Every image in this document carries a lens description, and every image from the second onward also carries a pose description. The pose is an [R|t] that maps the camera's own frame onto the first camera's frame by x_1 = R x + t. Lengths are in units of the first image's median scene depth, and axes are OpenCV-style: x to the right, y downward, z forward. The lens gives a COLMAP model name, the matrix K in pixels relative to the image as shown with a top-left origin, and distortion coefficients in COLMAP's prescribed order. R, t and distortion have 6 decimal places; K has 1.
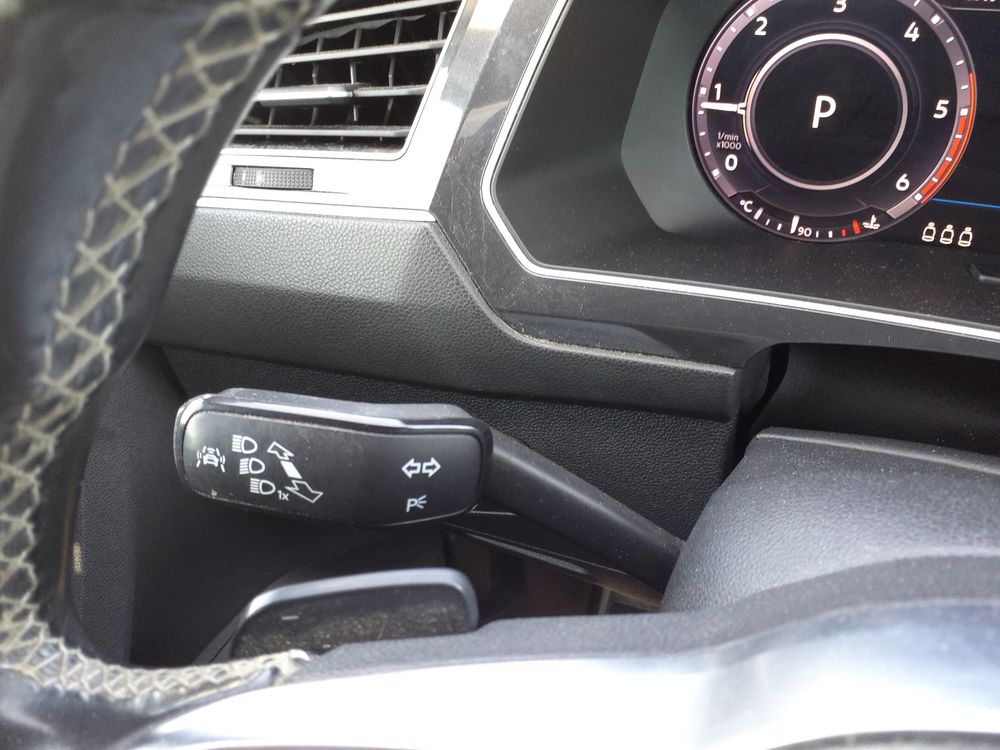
lens RADIAL K [[817.9, 0, 496.1], [0, 817.9, 373.8], [0, 0, 1]] dist [0.021819, -0.047658]
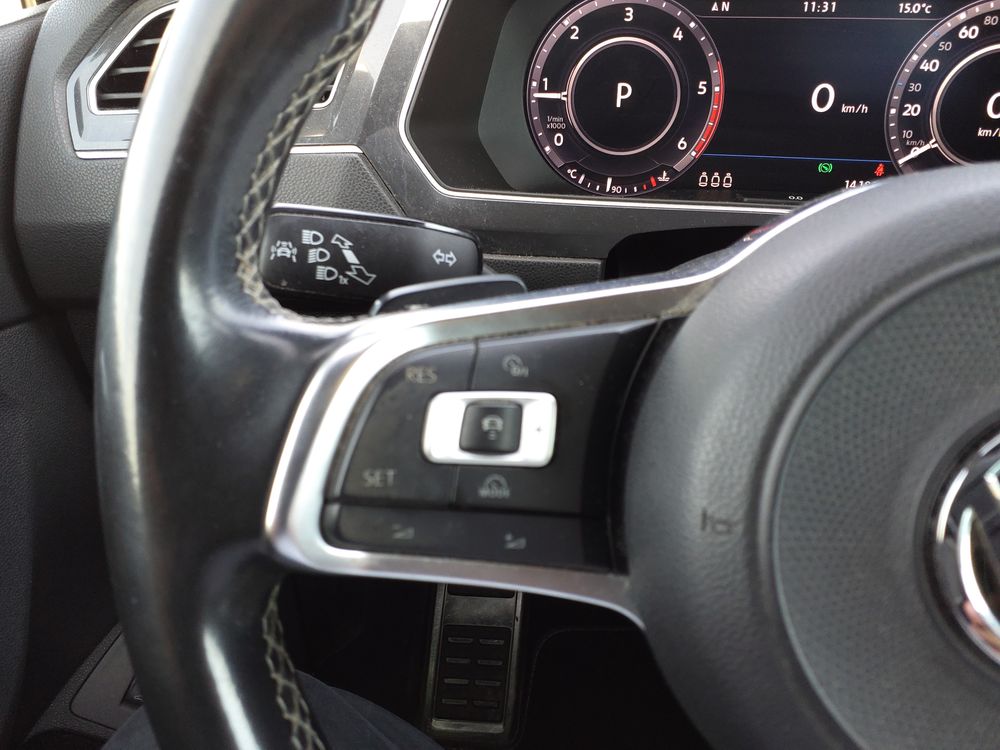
lens RADIAL K [[817.9, 0, 502.0], [0, 817.9, 377.6], [0, 0, 1]] dist [0.021819, -0.047658]
pose [[0.942087, -0.075822, 0.326685, -0.297947], [0.124675, 0.983475, -0.131275, 0.323887], [-0.311333, 0.164402, 0.935972, -0.153832]]
